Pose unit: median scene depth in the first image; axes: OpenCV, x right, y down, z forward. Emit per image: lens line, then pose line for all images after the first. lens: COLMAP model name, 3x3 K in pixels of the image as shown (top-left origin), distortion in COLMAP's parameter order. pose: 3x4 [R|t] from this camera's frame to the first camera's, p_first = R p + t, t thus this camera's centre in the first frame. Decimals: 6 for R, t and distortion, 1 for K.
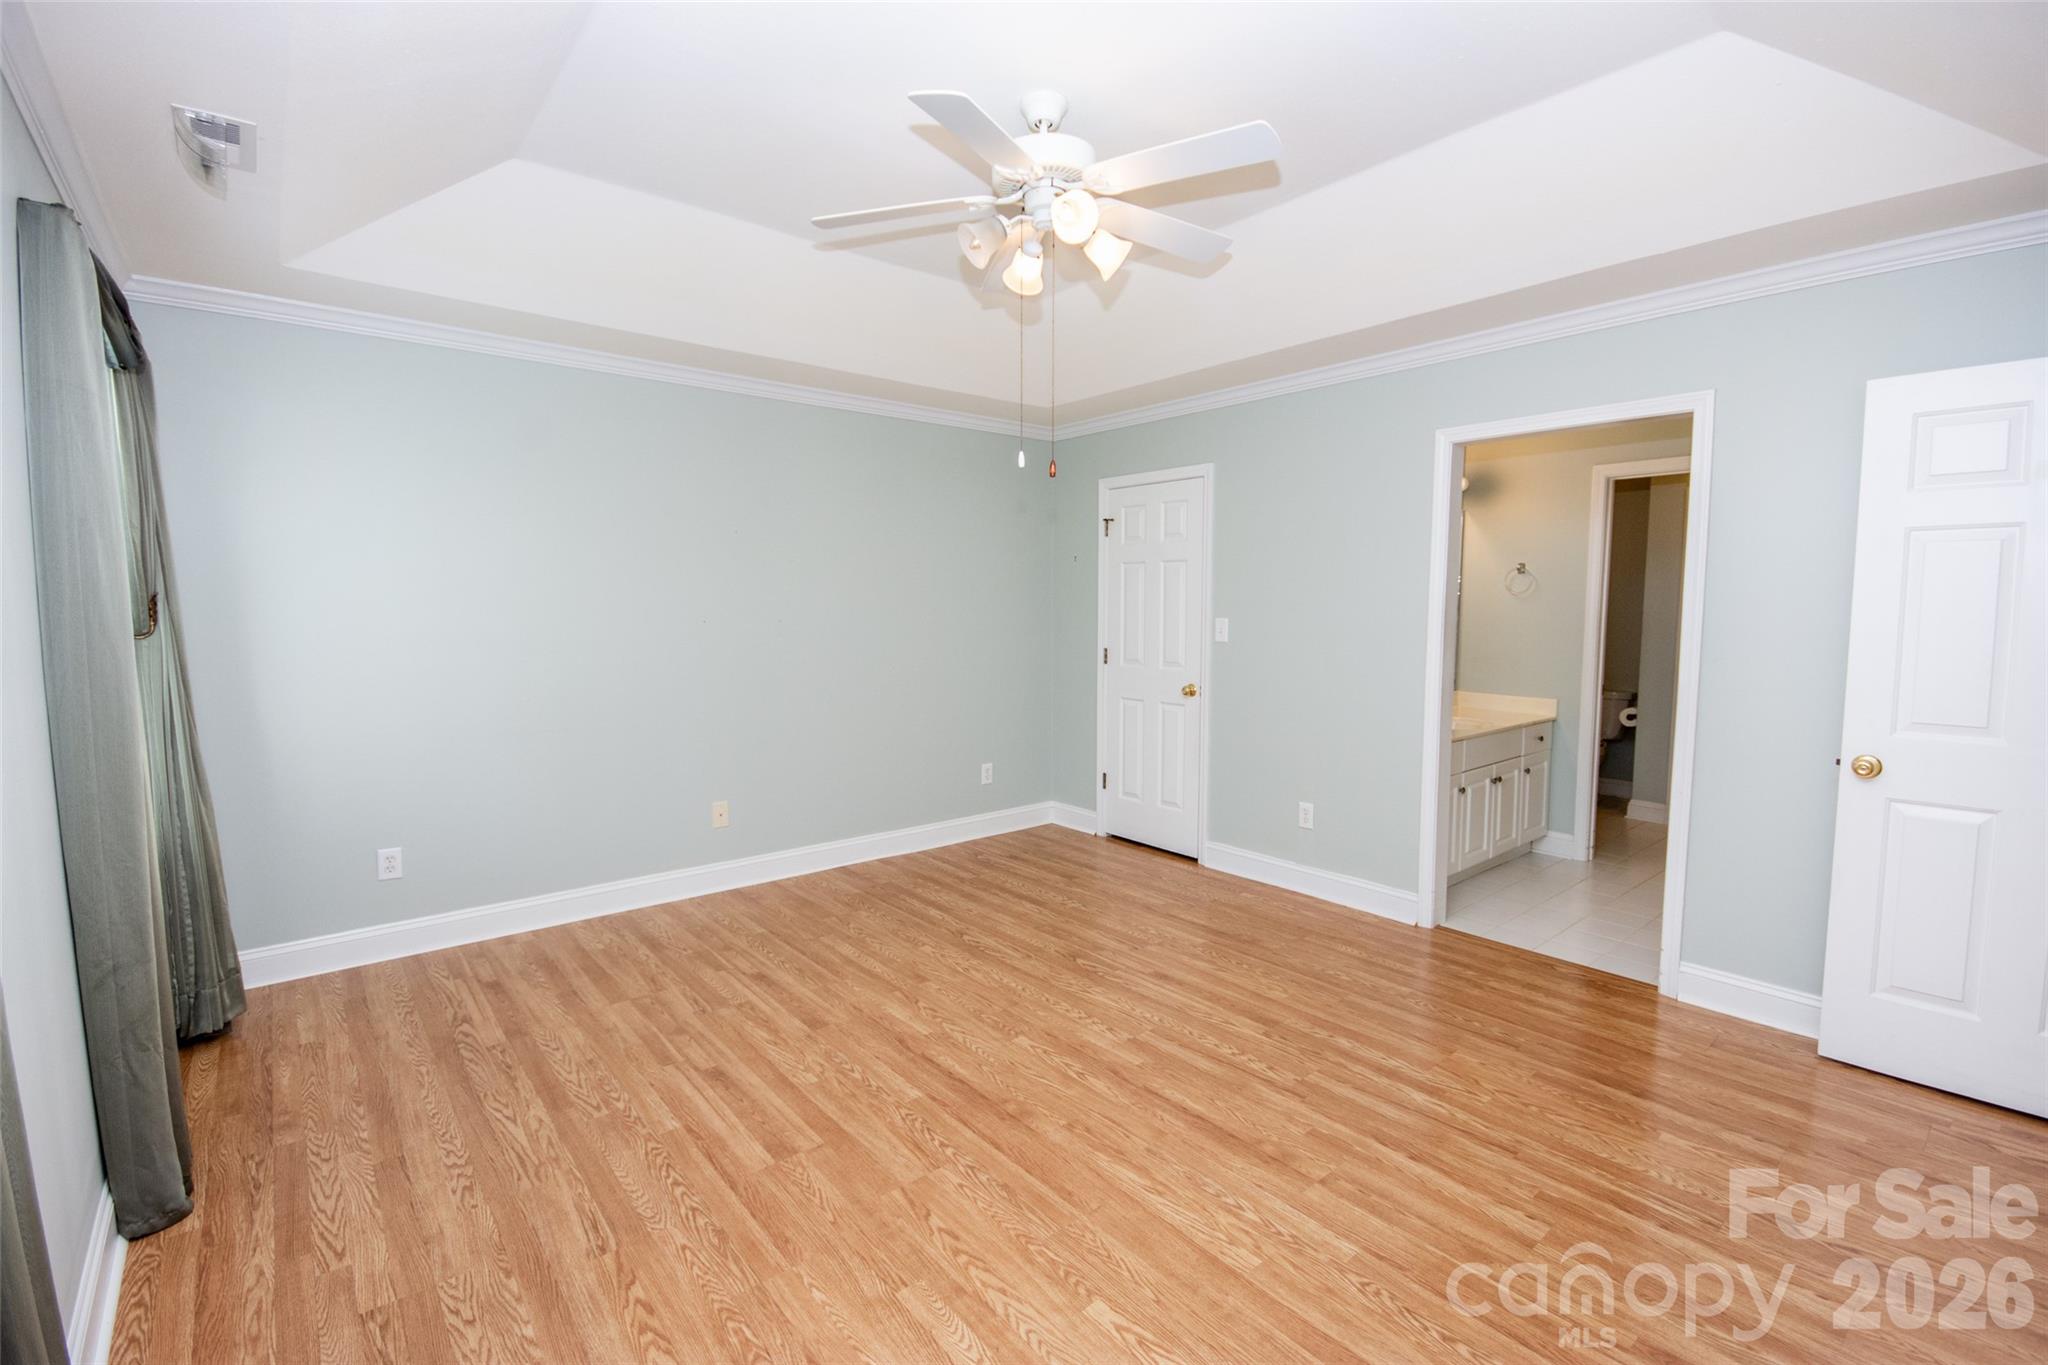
lens RADIAL K [[898.7, 0, 1024.0], [0, 898.7, 682.5], [0, 0, 1]] dist [-0.003025, -0.000407]
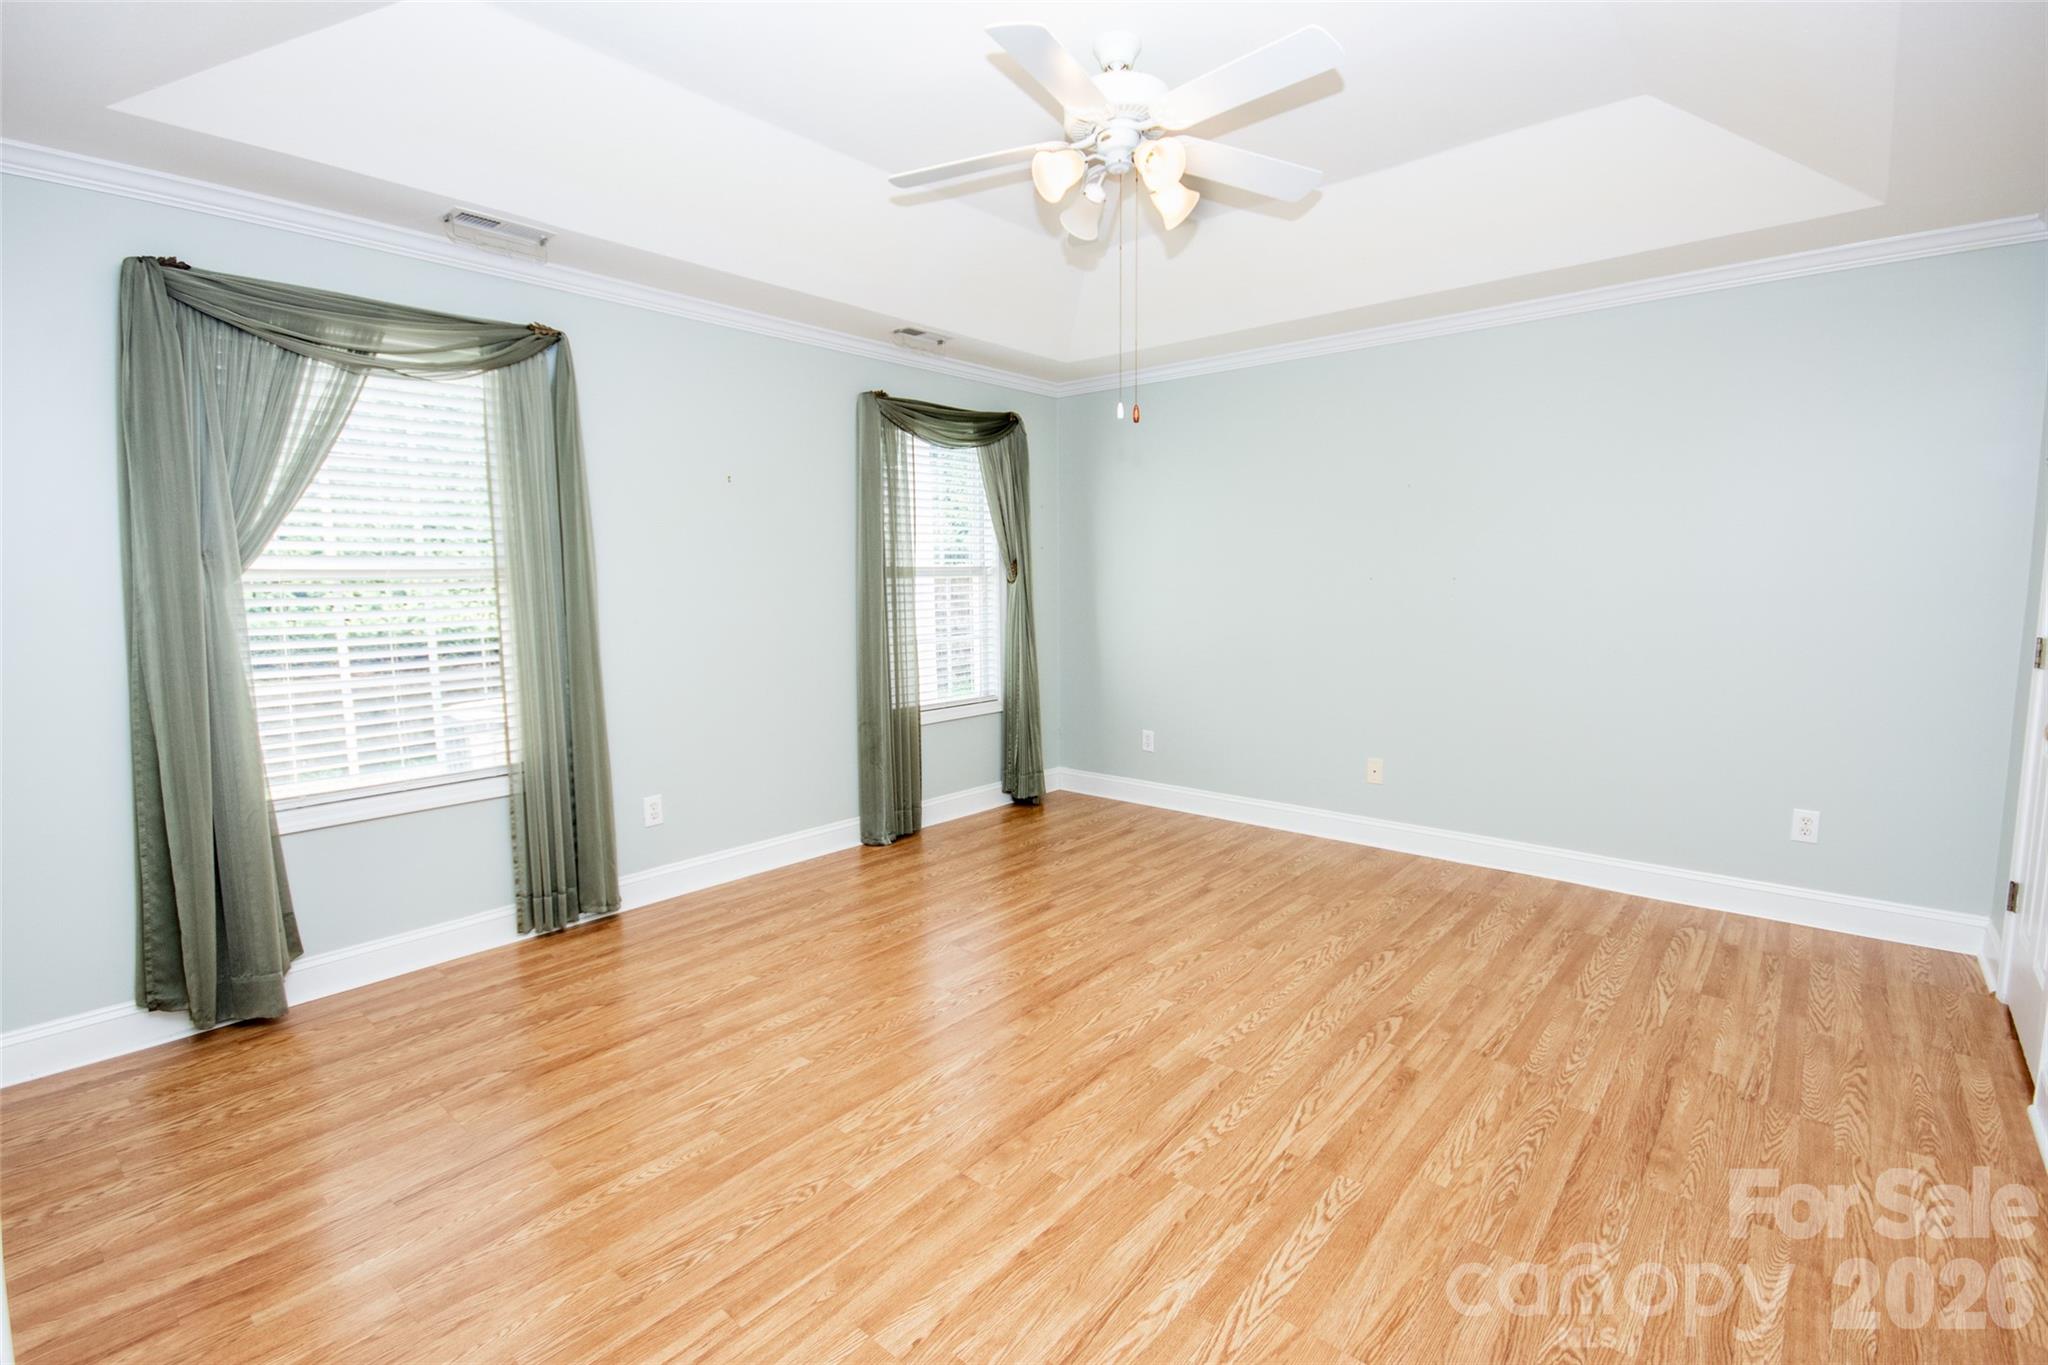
lens RADIAL K [[931.8, 0, 1030.4], [0, 931.8, 675.9], [0, 0, 1]] dist [-0.003677, 0.000100]
pose [[0.167065, 0.103761, -0.980471, 0.830100], [-0.077939, 0.992725, 0.091778, -0.033448], [0.982860, 0.061084, 0.173937, 0.586694]]
